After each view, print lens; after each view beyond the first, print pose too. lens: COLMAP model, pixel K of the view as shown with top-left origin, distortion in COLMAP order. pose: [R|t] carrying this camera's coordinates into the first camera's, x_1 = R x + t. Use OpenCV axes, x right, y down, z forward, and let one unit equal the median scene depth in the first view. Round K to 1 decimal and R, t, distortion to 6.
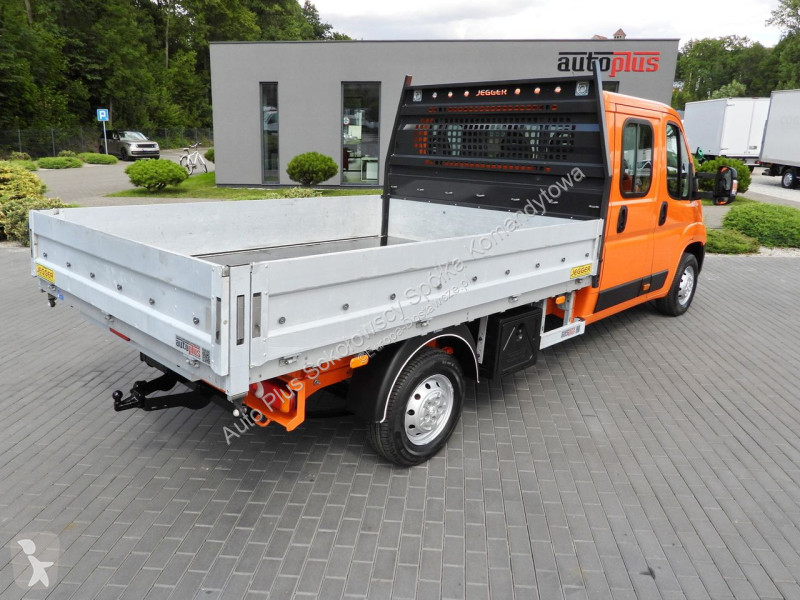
lens RADIAL K [[616.8, 0, 402.9], [0, 616.8, 238.1], [0, 0, 1]] dist [-0.009069, -0.003014]
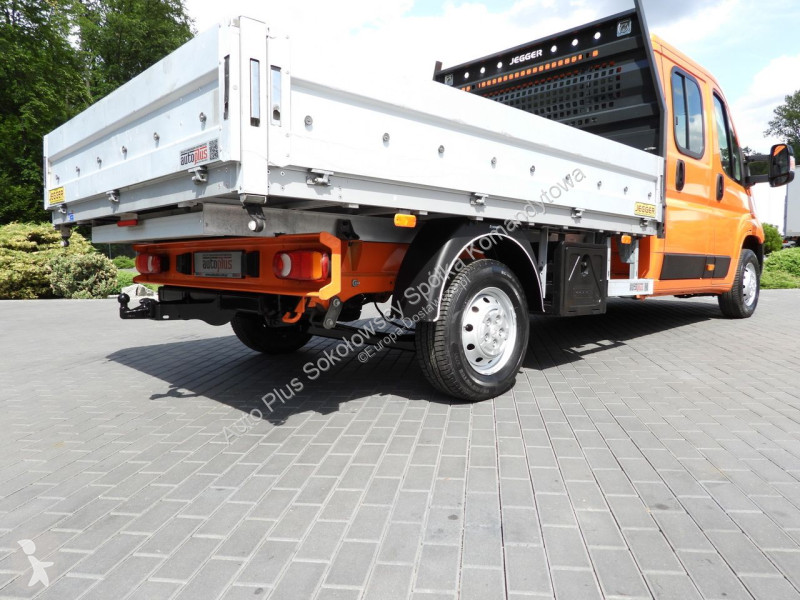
lens RADIAL K [[560.1, 0, 400.0], [0, 560.1, 300.0], [0, 0, 1]] dist [0.000612, -0.000300]
pose [[0.996952, -0.055093, -0.055241, -0.031860], [0.046050, 0.987094, -0.153378, 0.318222], [0.062978, 0.150367, 0.986622, 0.209086]]
